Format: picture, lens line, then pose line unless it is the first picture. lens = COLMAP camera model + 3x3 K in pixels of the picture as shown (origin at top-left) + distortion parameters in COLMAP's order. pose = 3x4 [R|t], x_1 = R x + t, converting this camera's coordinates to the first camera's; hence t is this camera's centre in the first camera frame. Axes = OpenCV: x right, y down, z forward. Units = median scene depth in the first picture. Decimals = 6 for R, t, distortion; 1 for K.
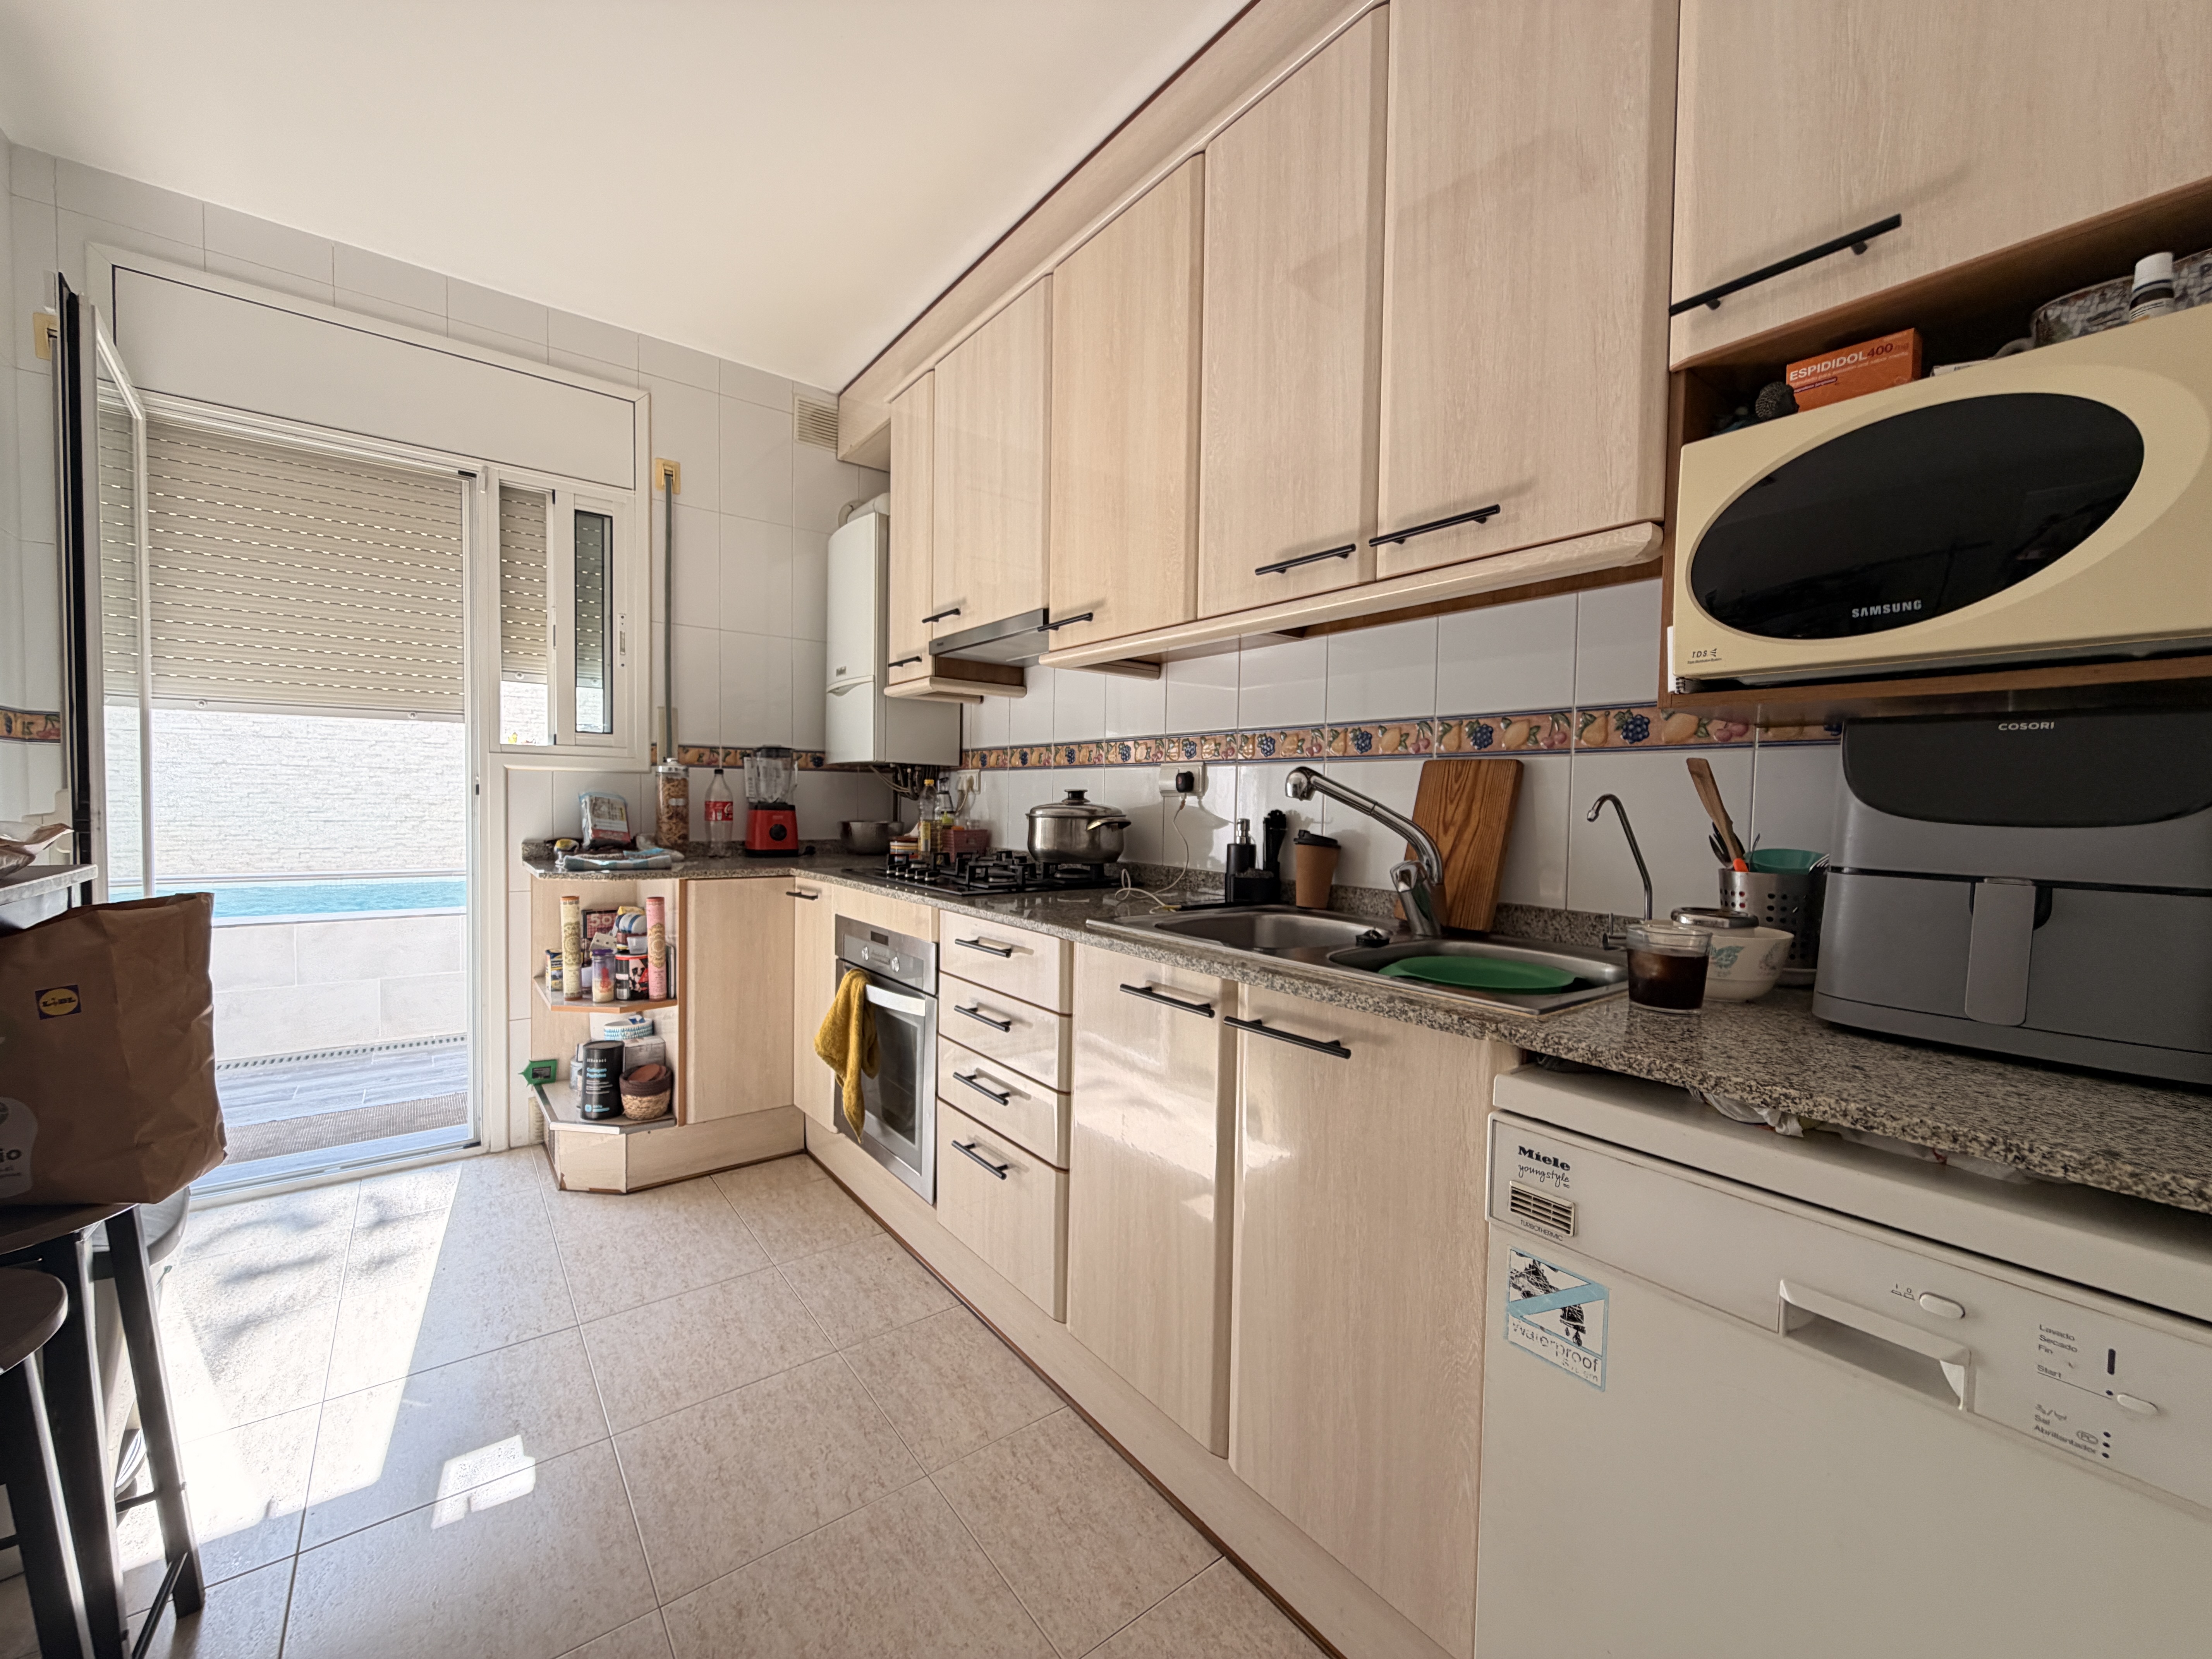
lens RADIAL K [[883.0, 0, 1099.1], [0, 883.0, 836.5], [0, 0, 1]] dist [0.001505, -0.000361]
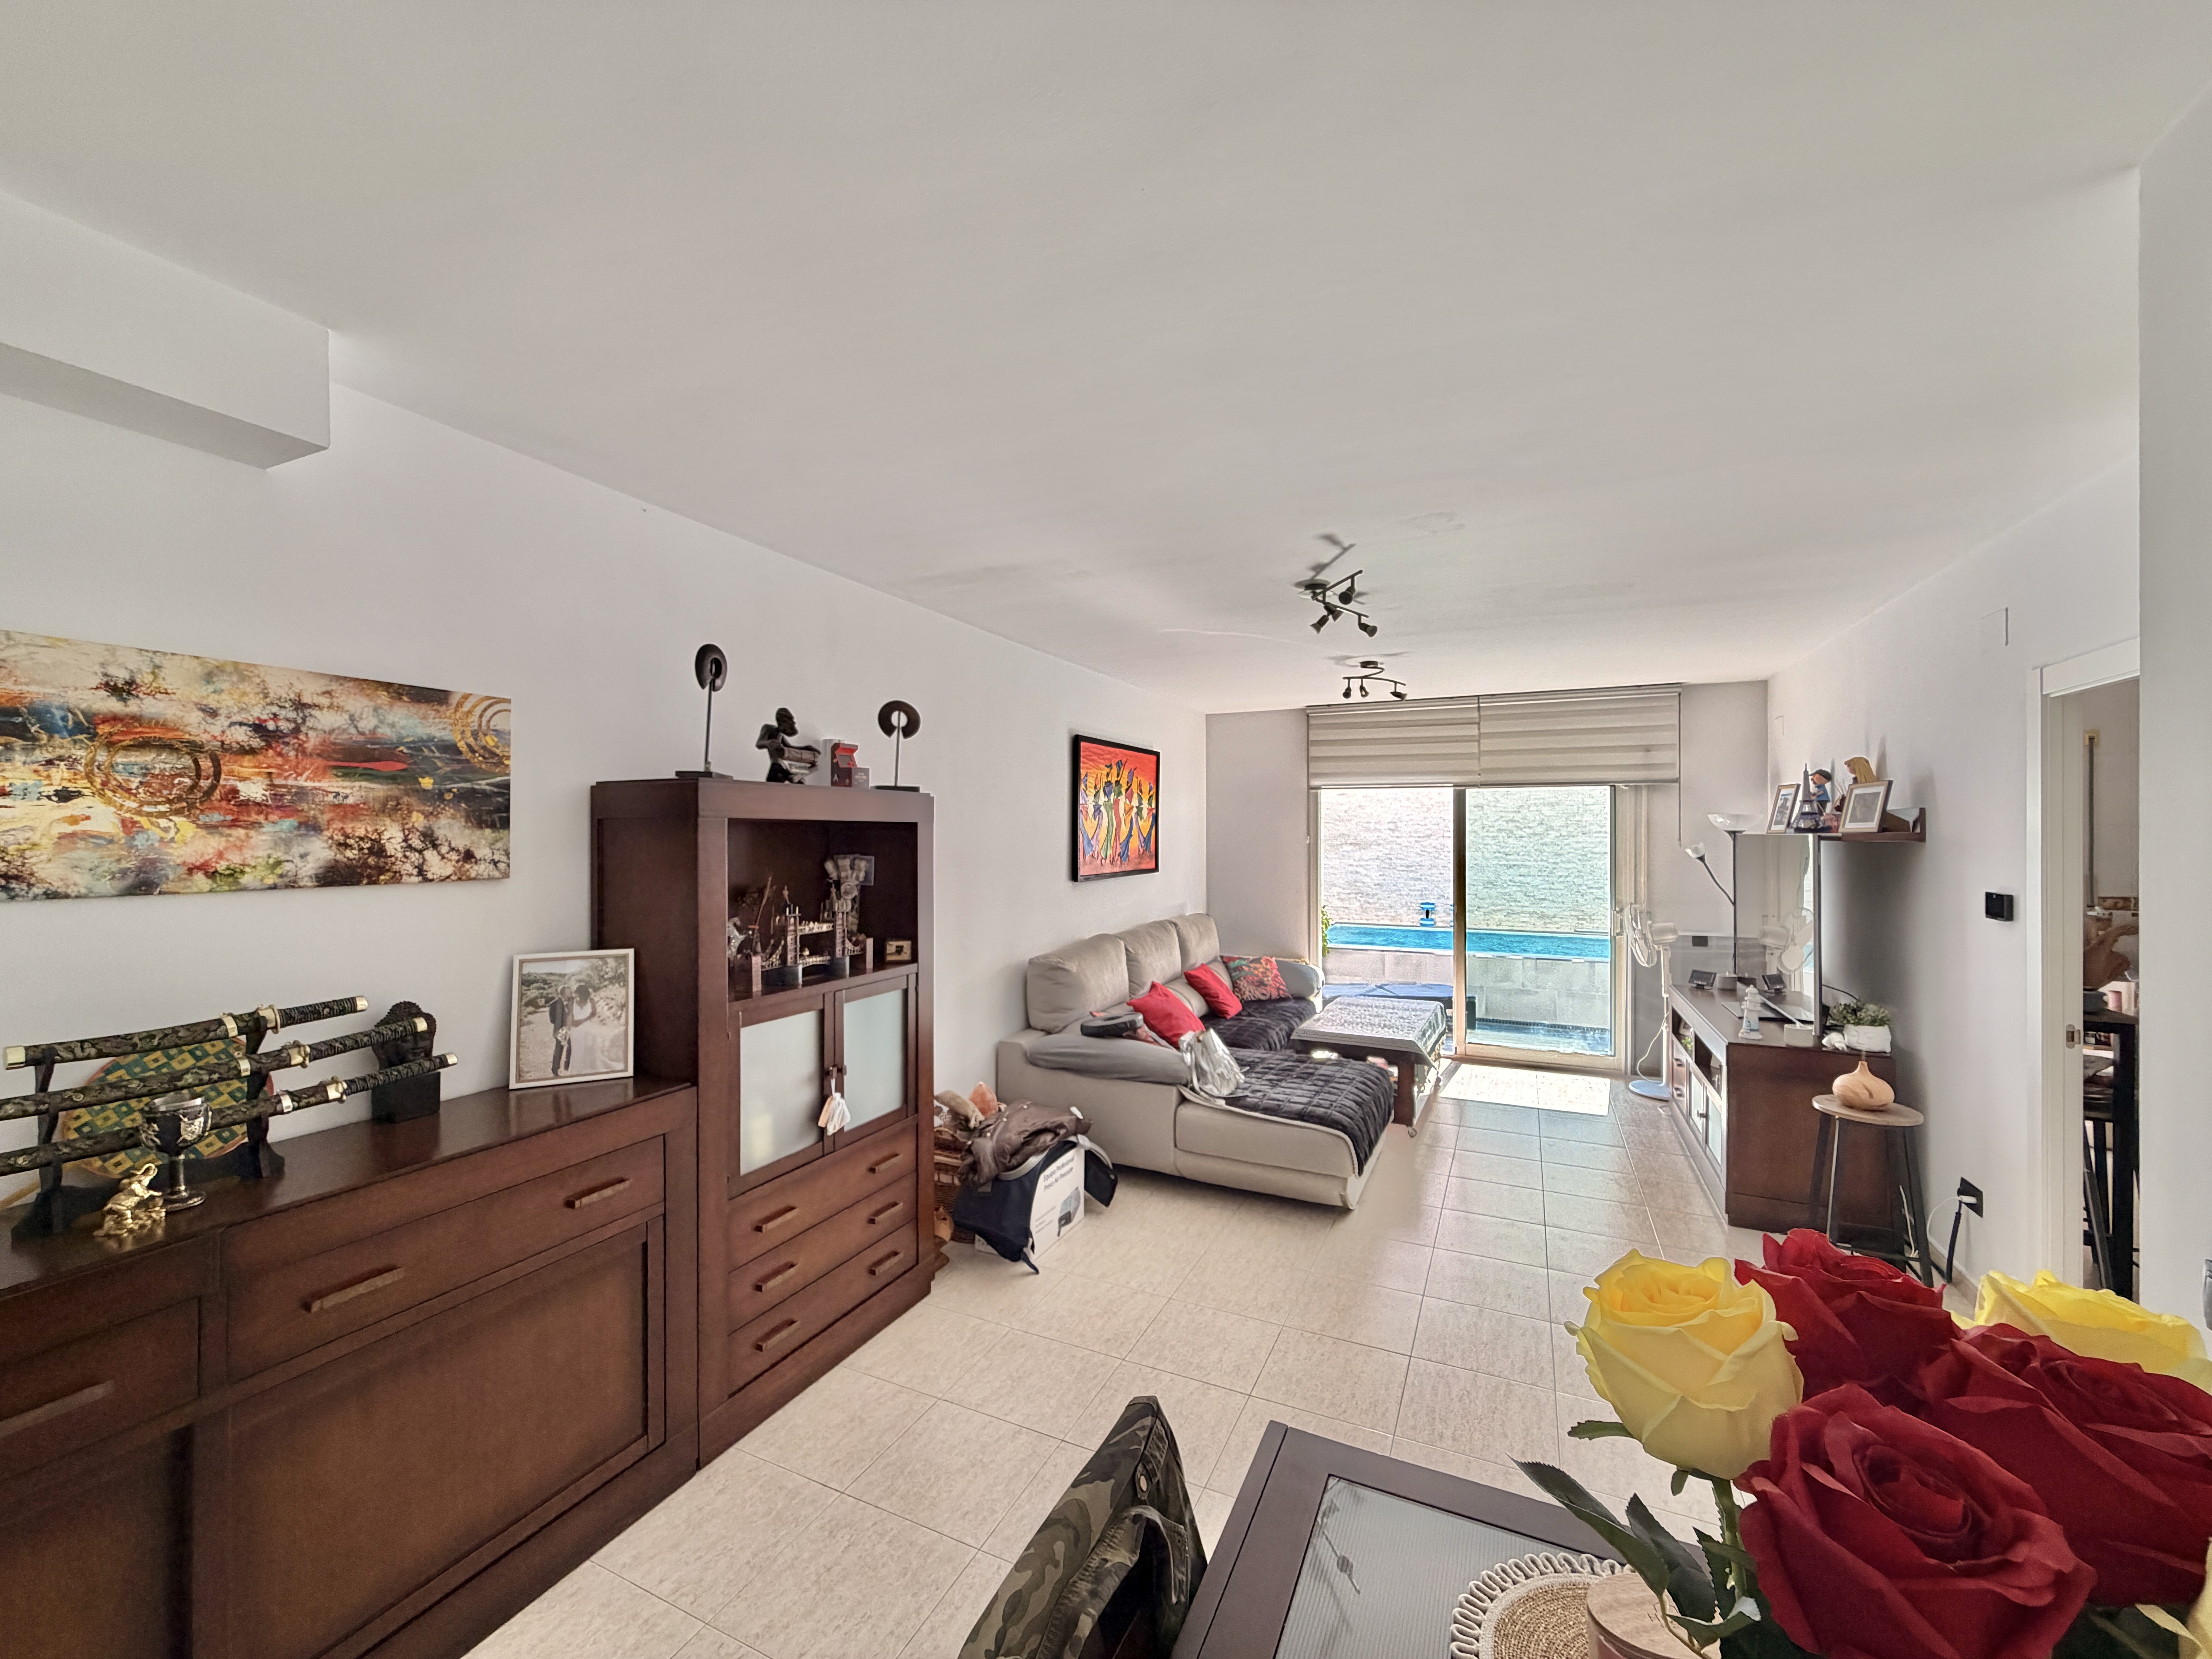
lens RADIAL K [[883.0, 0, 1106.3], [0, 883.0, 833.0], [0, 0, 1]] dist [0.001505, -0.000361]
pose [[0.467381, -0.020684, -0.883814, 0.065524], [-0.024608, 0.999035, -0.036394, -0.062376], [0.883713, 0.038758, 0.466421, -0.759664]]
